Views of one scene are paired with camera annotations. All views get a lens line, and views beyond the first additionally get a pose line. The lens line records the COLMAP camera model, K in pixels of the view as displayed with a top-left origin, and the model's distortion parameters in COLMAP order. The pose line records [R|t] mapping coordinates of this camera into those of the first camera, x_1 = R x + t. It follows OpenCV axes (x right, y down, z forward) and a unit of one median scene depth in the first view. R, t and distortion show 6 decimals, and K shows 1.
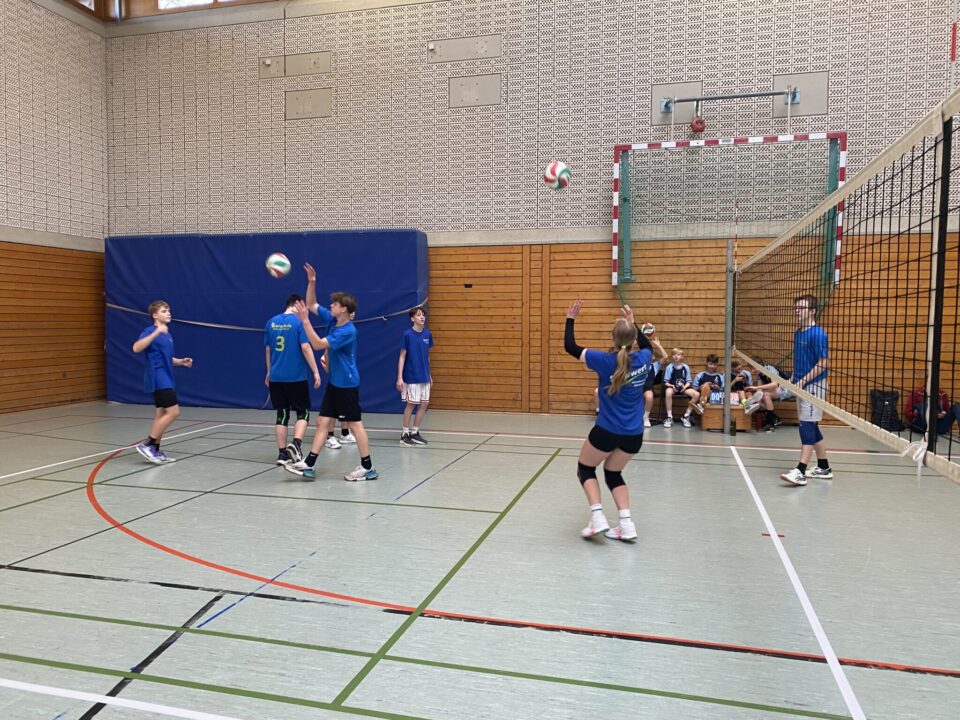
lens RADIAL K [[737.1, 0, 477.2], [0, 737.1, 347.6], [0, 0, 1]] dist [0.168260, -0.346075]
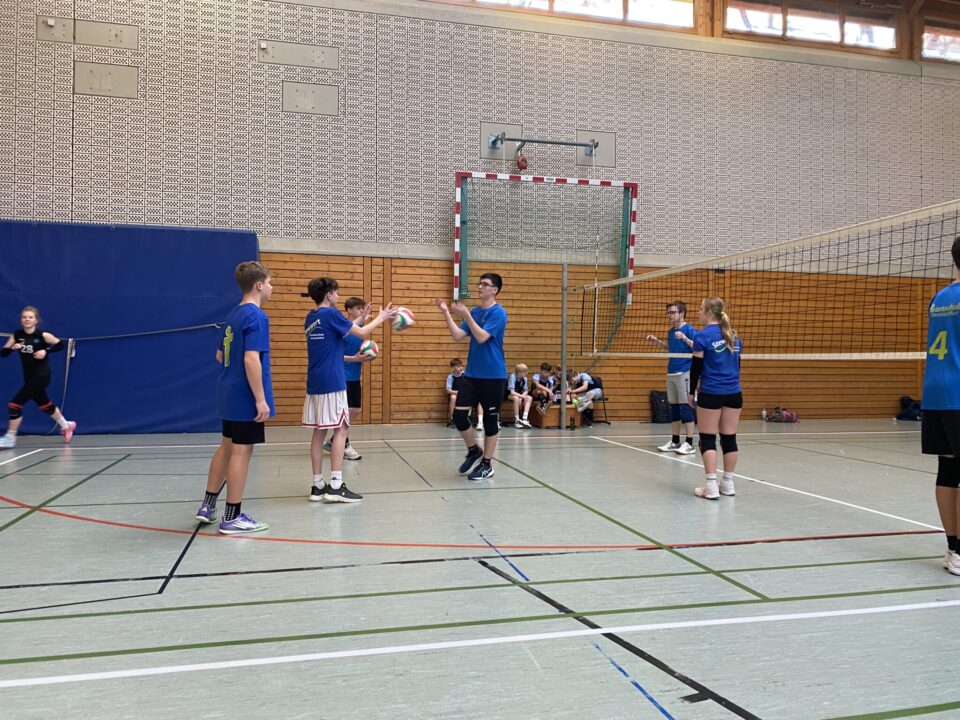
lens RADIAL K [[737.1, 0, 477.2], [0, 737.1, 347.6], [0, 0, 1]] dist [0.168260, -0.346075]
pose [[0.878643, 0.009802, 0.477379, -0.305170], [0.014464, 0.998784, -0.047131, 0.036893], [-0.477260, 0.048316, 0.877433, 0.050540]]
